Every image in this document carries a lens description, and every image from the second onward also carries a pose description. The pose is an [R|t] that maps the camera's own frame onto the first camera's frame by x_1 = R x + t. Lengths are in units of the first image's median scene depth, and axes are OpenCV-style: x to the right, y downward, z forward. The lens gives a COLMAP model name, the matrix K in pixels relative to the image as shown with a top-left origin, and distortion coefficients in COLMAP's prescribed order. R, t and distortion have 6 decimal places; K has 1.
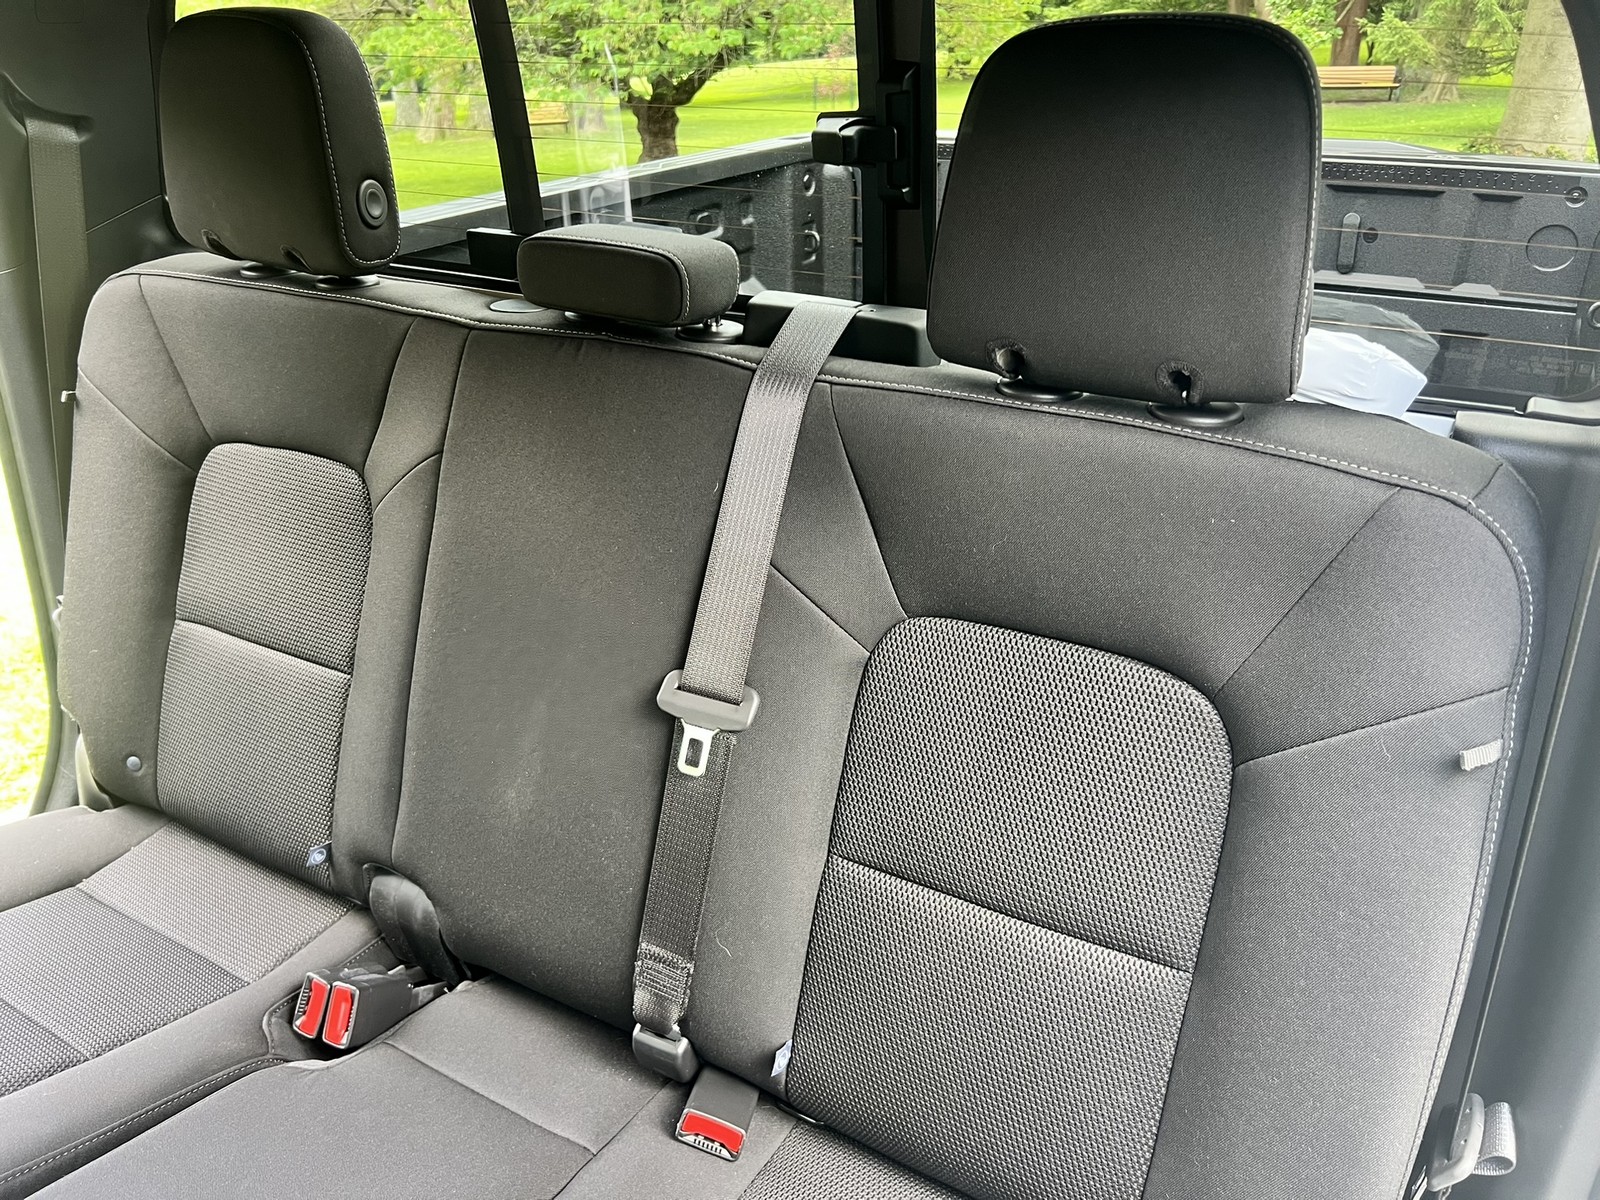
lens RADIAL K [[1218.0, 0, 790.7], [0, 1218.0, 610.2], [0, 0, 1]] dist [0.044093, -0.060303]
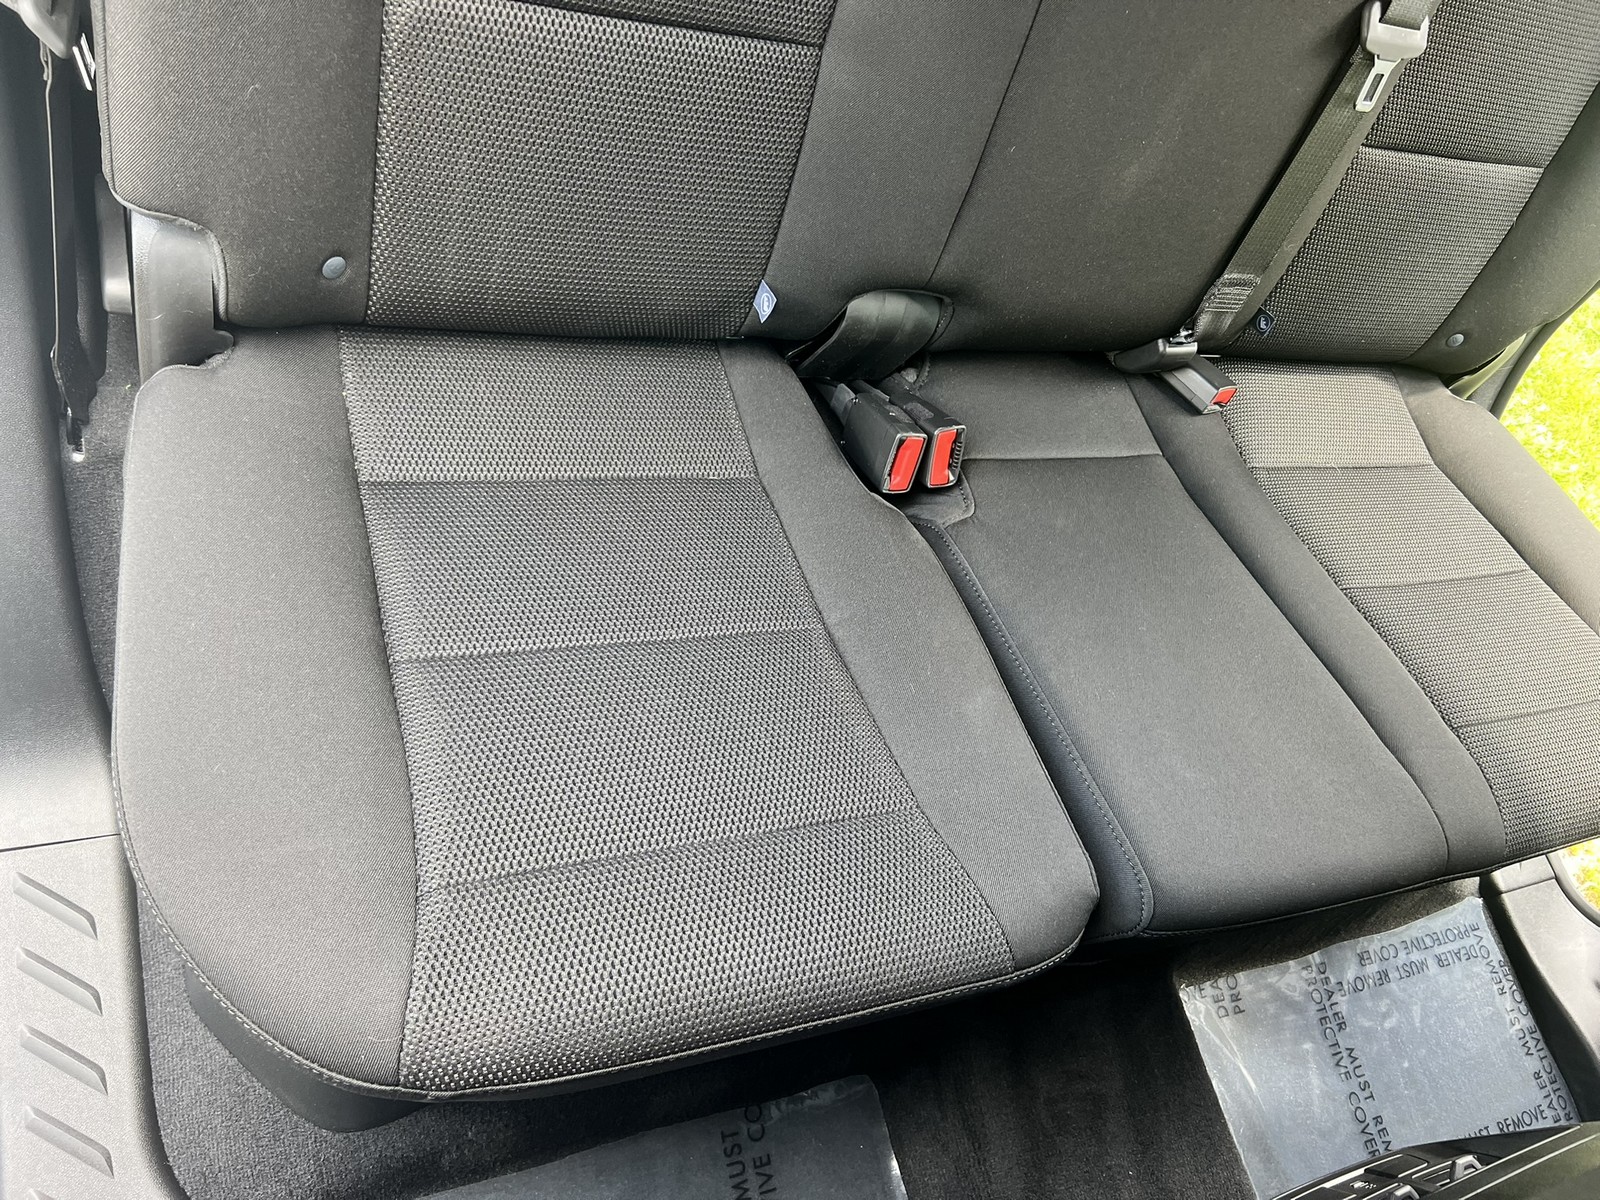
lens RADIAL K [[1204.8, 0, 800.0], [0, 1204.8, 600.0], [0, 0, 1]] dist [0.001040, -0.001796]
pose [[0.630128, -0.511785, 0.583965, -0.882333], [-0.050035, 0.723731, 0.688266, -0.178643], [-0.774878, -0.462914, 0.430436, 0.559786]]
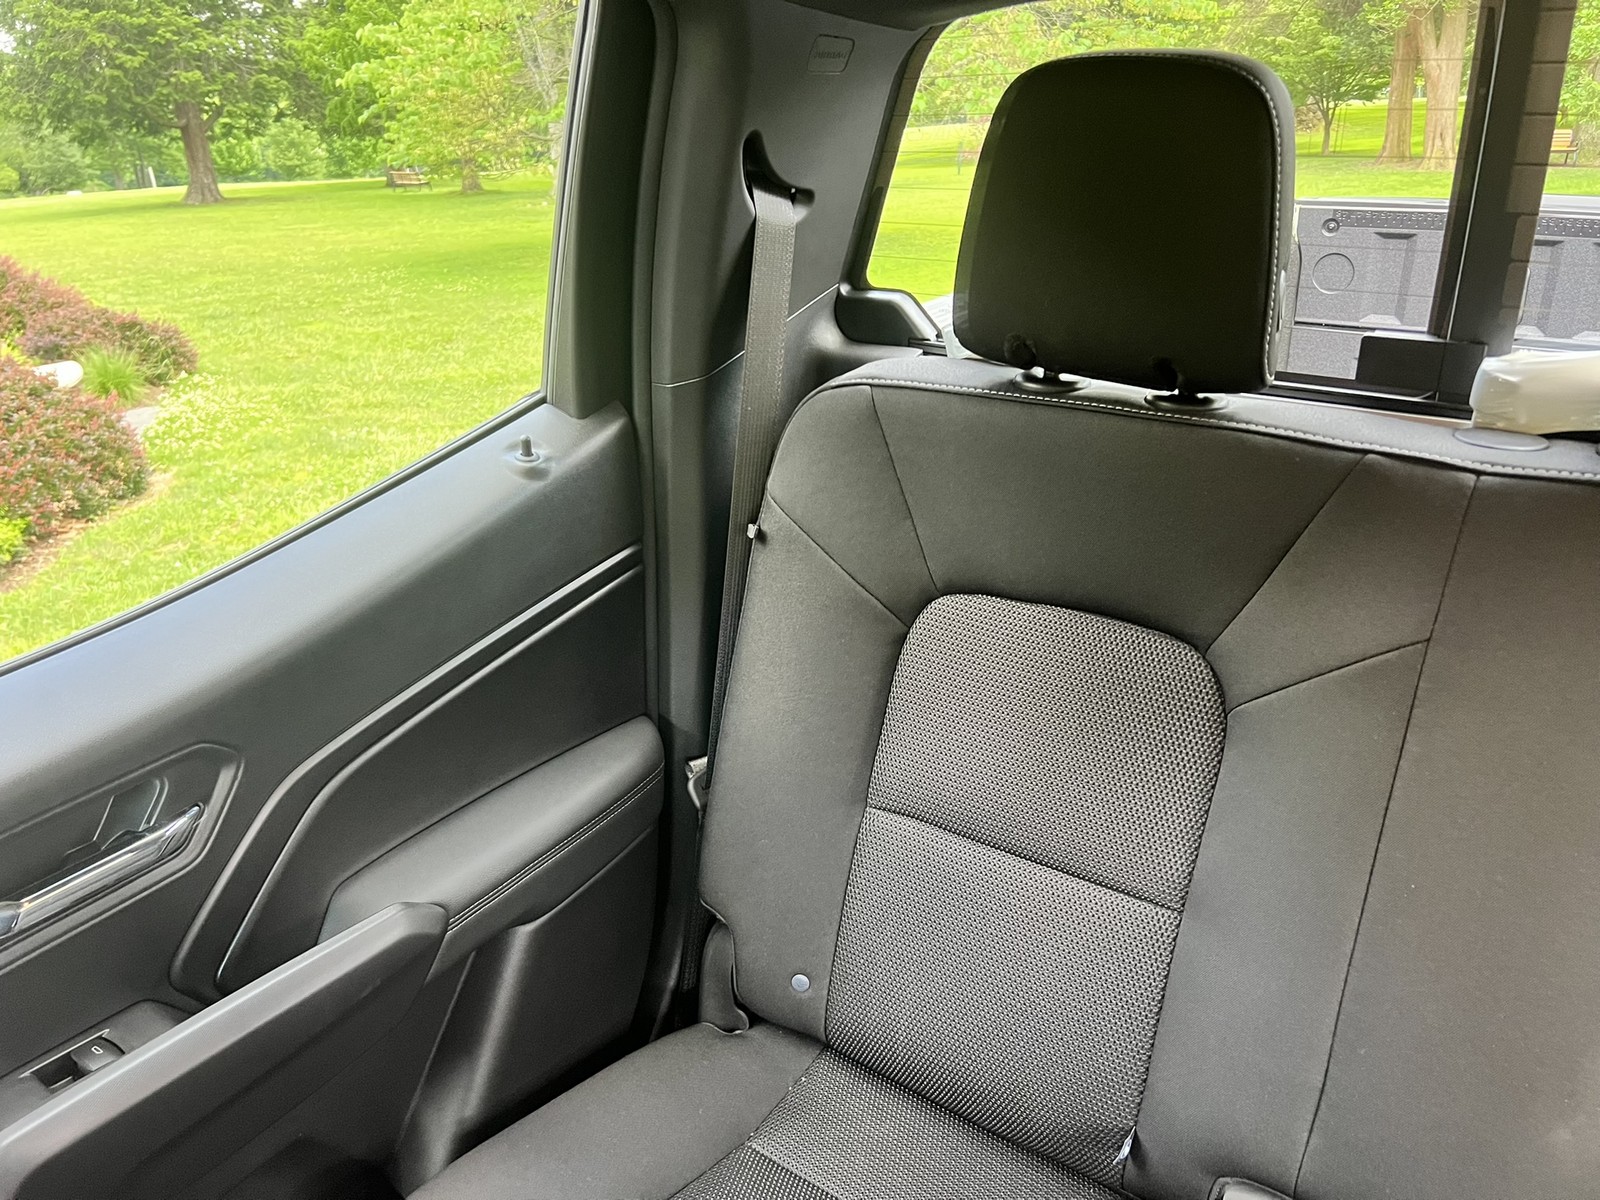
lens RADIAL K [[1204.8, 0, 800.0], [0, 1204.8, 600.0], [0, 0, 1]] dist [0.001040, -0.001796]
pose [[0.996835, 0.019614, -0.077035, -0.522216], [-0.023513, 0.998471, -0.050031, -0.094483], [0.075936, 0.051684, 0.995772, 0.227777]]
